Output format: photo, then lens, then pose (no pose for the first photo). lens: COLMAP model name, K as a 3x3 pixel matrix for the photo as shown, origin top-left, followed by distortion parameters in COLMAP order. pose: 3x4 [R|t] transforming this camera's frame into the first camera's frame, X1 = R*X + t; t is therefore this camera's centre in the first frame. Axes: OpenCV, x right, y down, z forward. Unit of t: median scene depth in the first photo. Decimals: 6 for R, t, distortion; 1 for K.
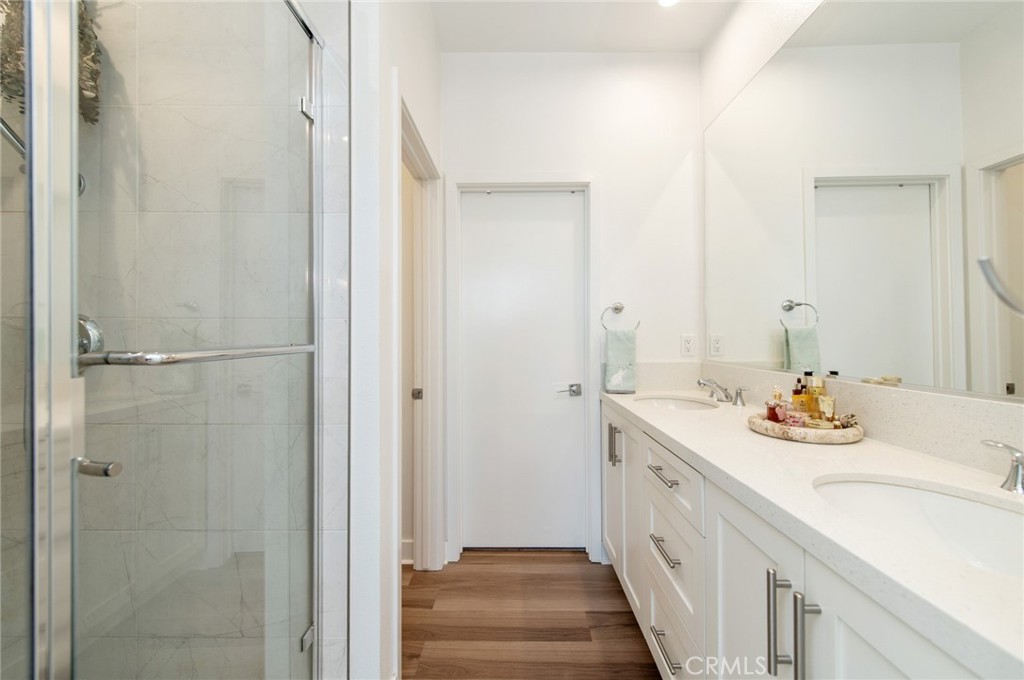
lens RADIAL K [[401.4, 0, 513.5], [0, 401.4, 338.1], [0, 0, 1]] dist [-0.000548, -0.000845]
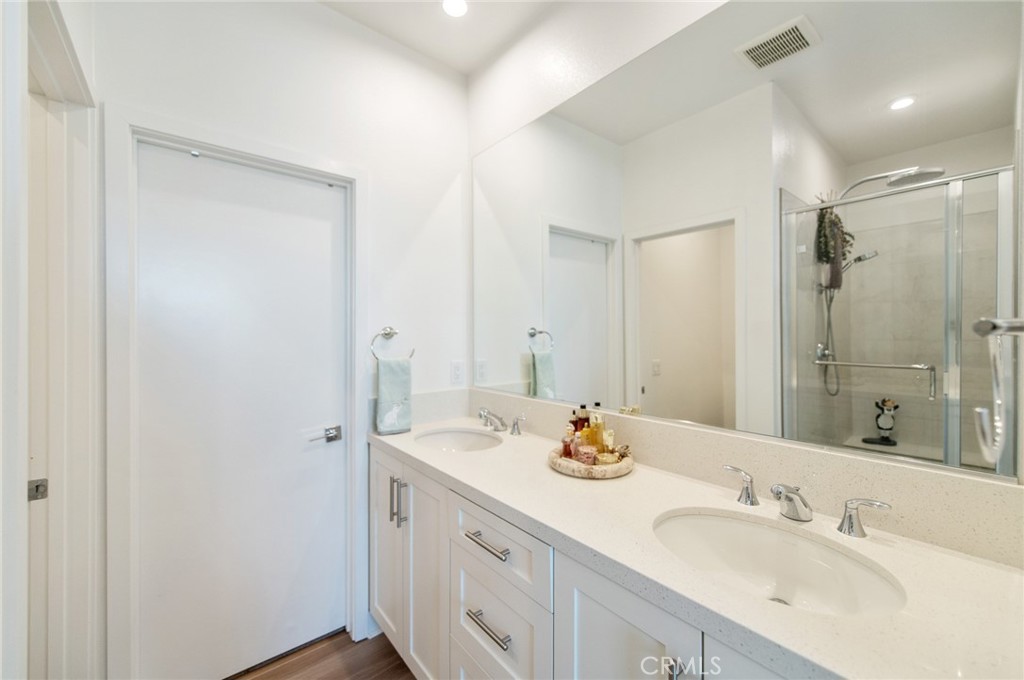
lens RADIAL K [[401.4, 0, 511.1], [0, 401.4, 336.4], [0, 0, 1]] dist [-0.000548, -0.000845]
pose [[0.766860, 0.004653, 0.641797, -0.096254], [-0.003459, 0.999989, -0.003117, -0.069003], [-0.641805, 0.000170, 0.766868, 0.174137]]
